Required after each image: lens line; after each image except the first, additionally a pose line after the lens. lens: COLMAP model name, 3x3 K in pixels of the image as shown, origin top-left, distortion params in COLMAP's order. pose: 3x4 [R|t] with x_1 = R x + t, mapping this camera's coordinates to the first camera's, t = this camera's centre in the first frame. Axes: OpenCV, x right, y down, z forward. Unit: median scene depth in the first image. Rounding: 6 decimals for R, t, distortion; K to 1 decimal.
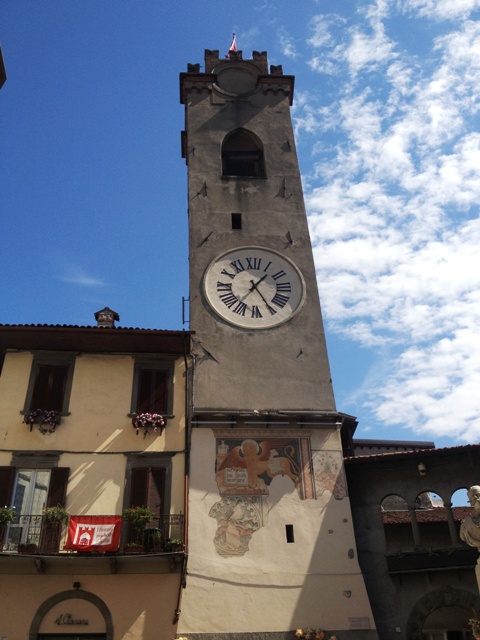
lens RADIAL K [[607.6, 0, 238.7], [0, 607.6, 300.8], [0, 0, 1]] dist [0.135634, -0.271743]
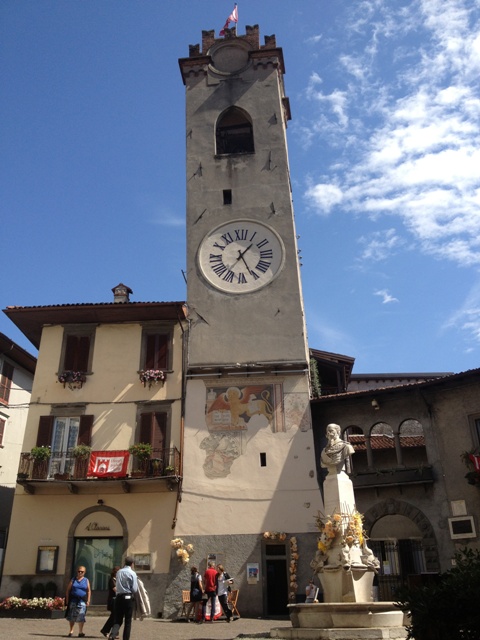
lens RADIAL K [[634.9, 0, 237.0], [0, 634.9, 290.9], [0, 0, 1]] dist [0.109302, -0.202880]
pose [[0.983474, -0.070579, -0.166727, 0.221468], [0.087077, 0.991776, 0.093802, -0.073348], [0.158735, -0.106770, 0.981531, -0.203542]]
